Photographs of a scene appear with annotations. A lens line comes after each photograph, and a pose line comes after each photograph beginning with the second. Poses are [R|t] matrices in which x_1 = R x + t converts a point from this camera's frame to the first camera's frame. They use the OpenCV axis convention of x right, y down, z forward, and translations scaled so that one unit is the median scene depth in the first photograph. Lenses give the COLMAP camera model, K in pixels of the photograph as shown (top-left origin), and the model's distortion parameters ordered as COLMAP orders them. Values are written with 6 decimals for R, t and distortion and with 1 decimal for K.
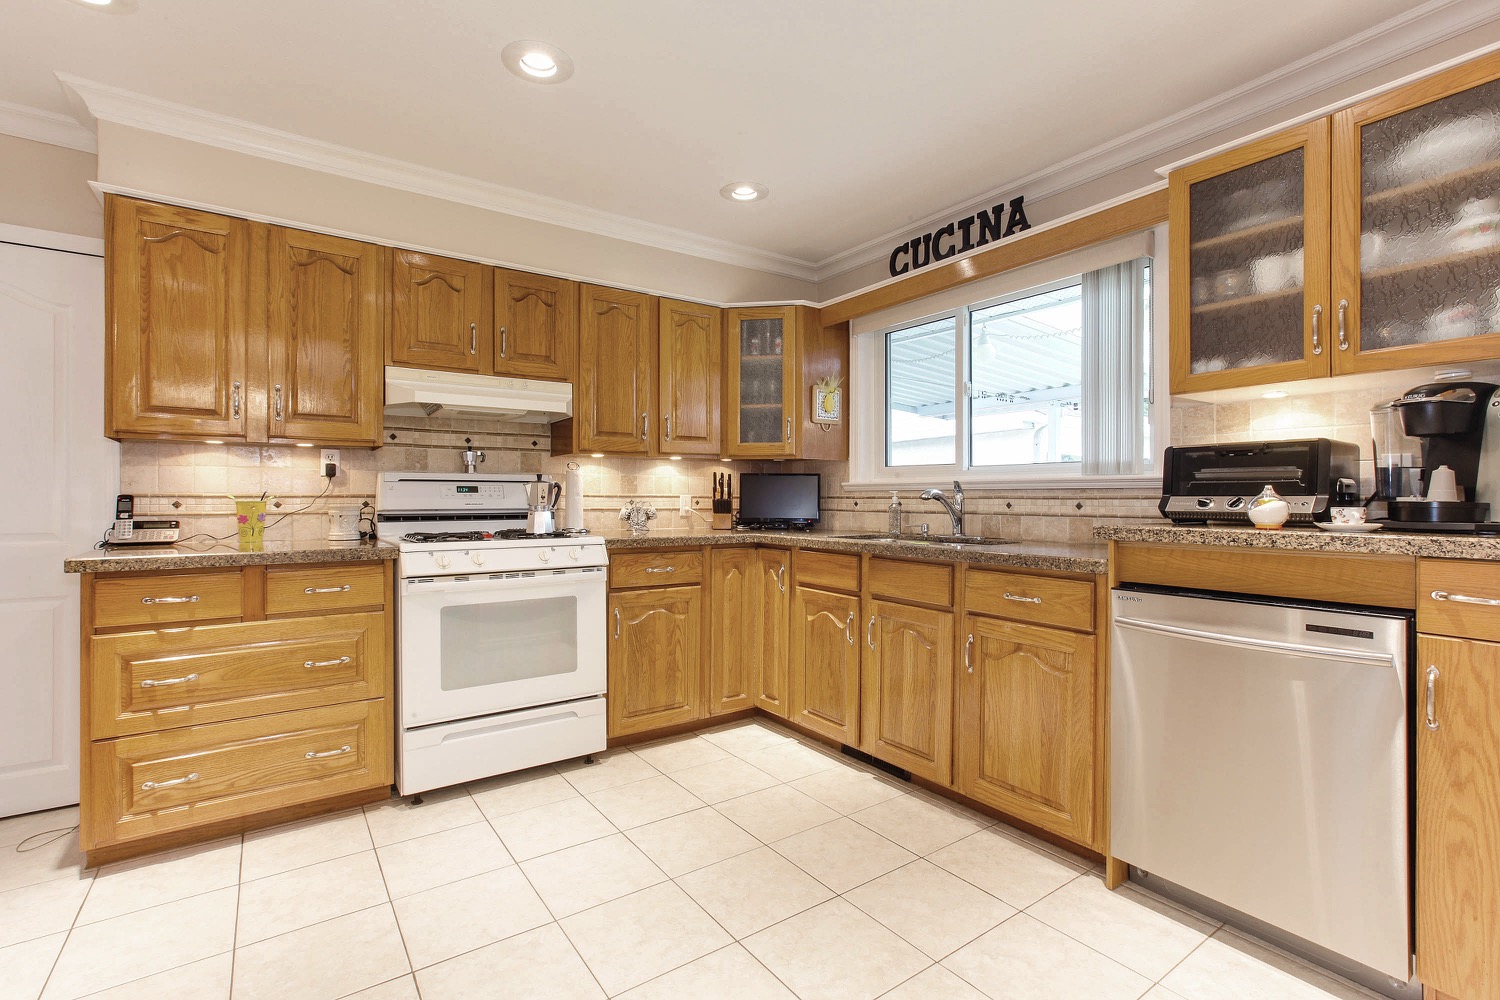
lens RADIAL K [[688.1, 0, 746.4], [0, 688.1, 501.1], [0, 0, 1]] dist [-0.012500, 0.005286]
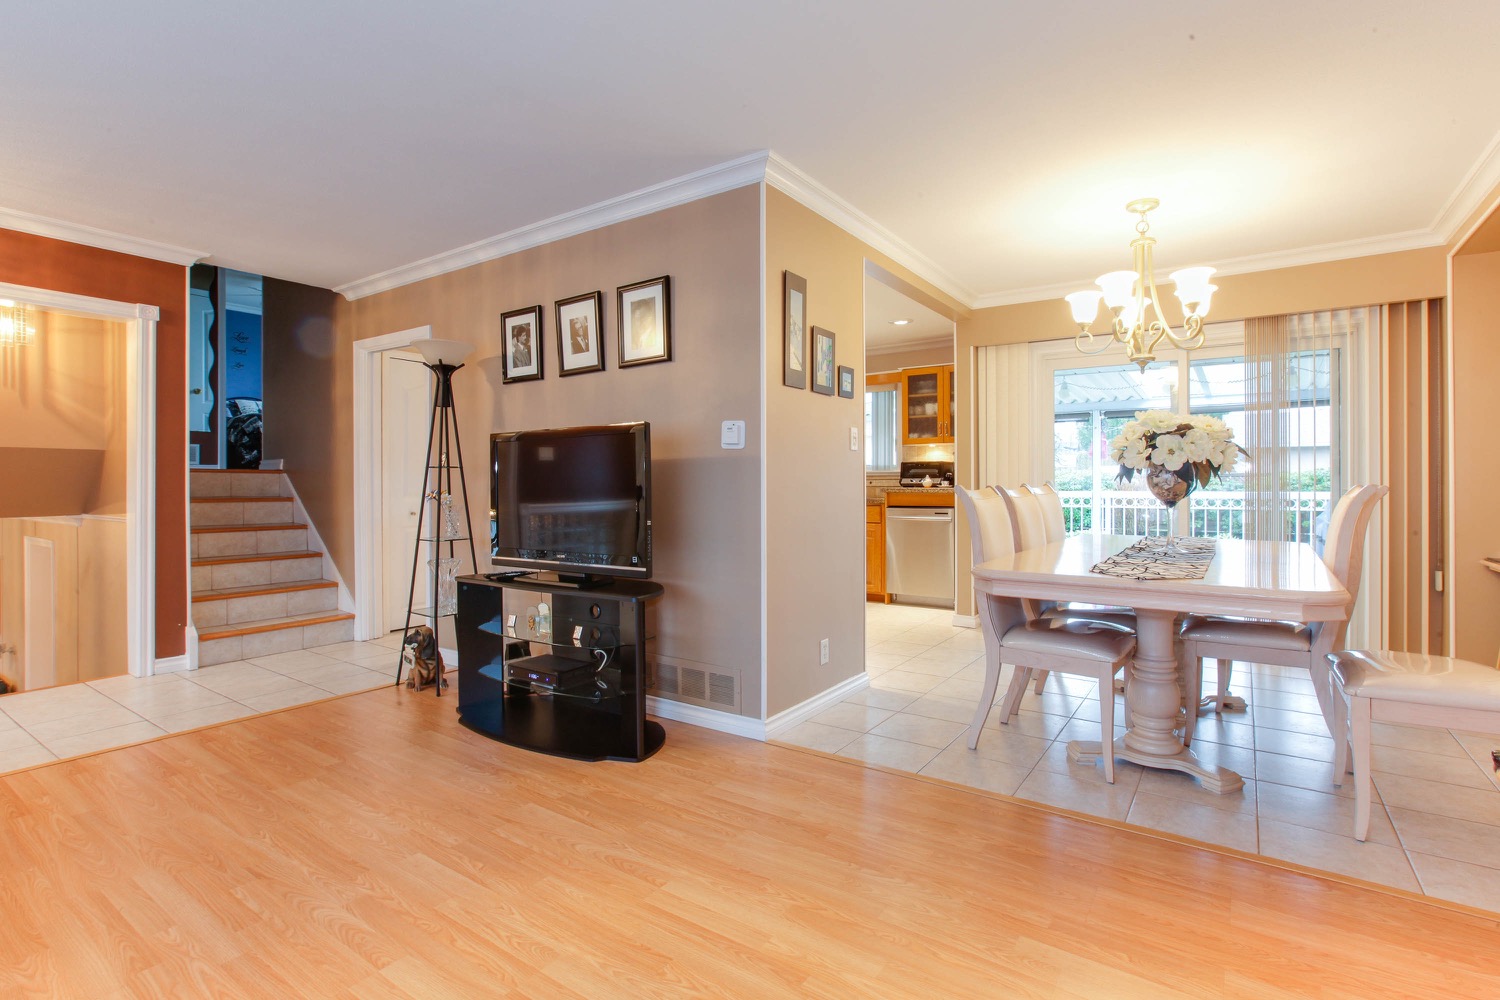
lens RADIAL K [[688.1, 0, 757.9], [0, 688.1, 488.9], [0, 0, 1]] dist [-0.012500, 0.005286]
pose [[0.940986, -0.005056, 0.338409, -0.788392], [0.003915, 0.999984, 0.004055, 0.018910], [-0.338424, -0.002491, 0.940991, -1.281369]]
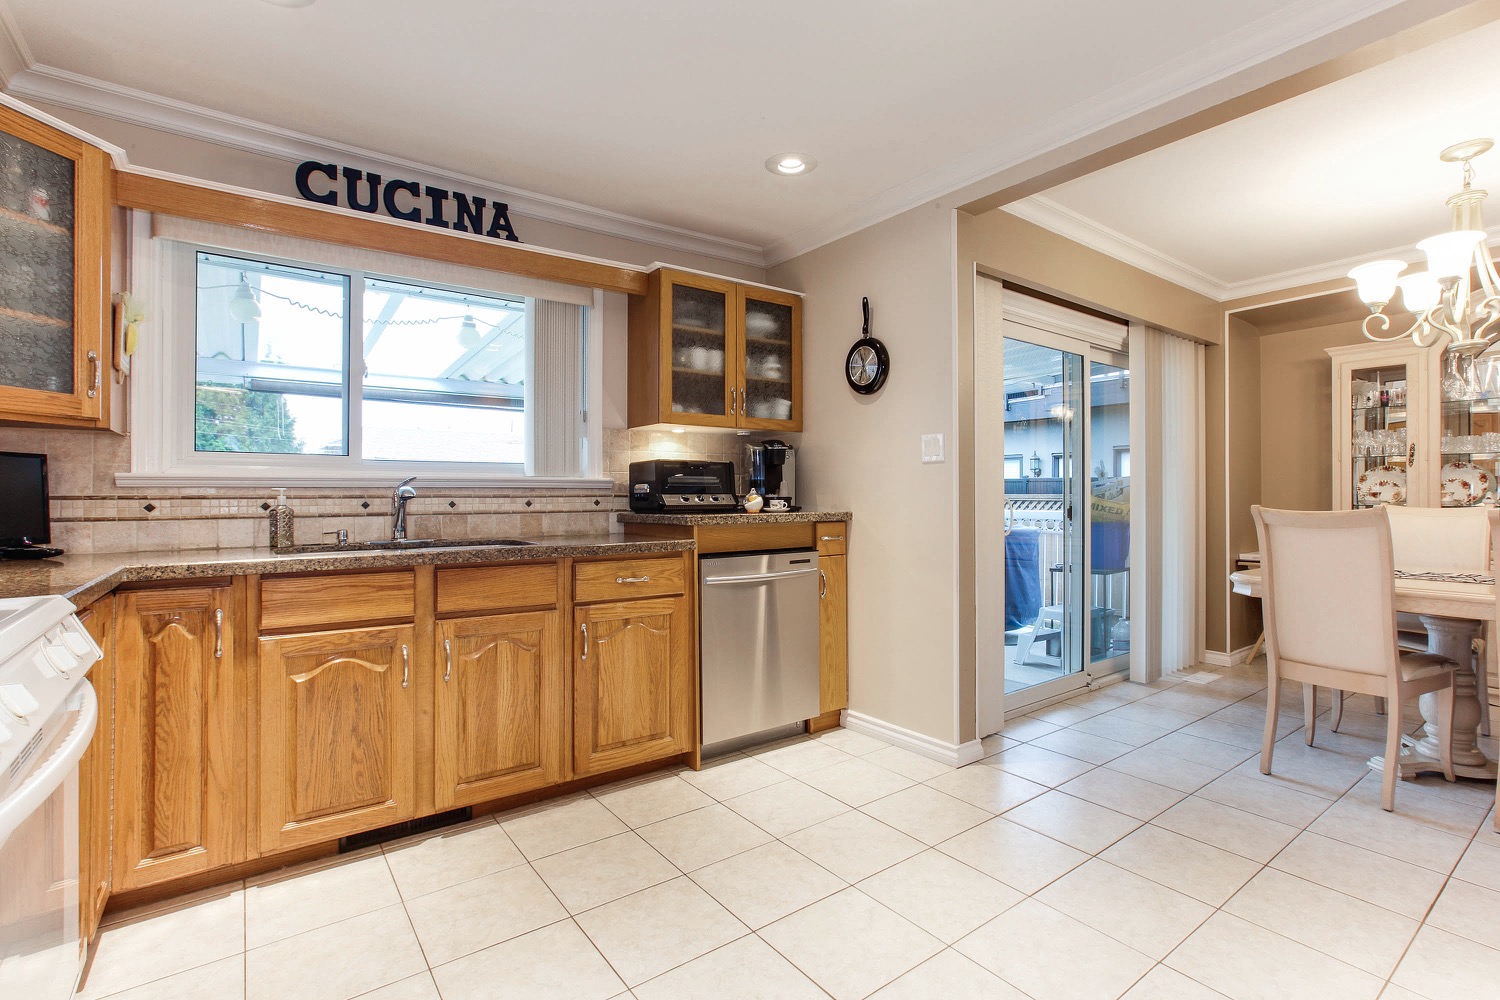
lens RADIAL K [[688.1, 0, 789.4], [0, 688.1, 495.5], [0, 0, 1]] dist [-0.012500, 0.005286]
pose [[-0.030981, 0.000151, 0.999520, -0.651916], [0.009736, 0.999953, 0.000151, -0.002055], [-0.999473, 0.009736, -0.030981, 0.615461]]
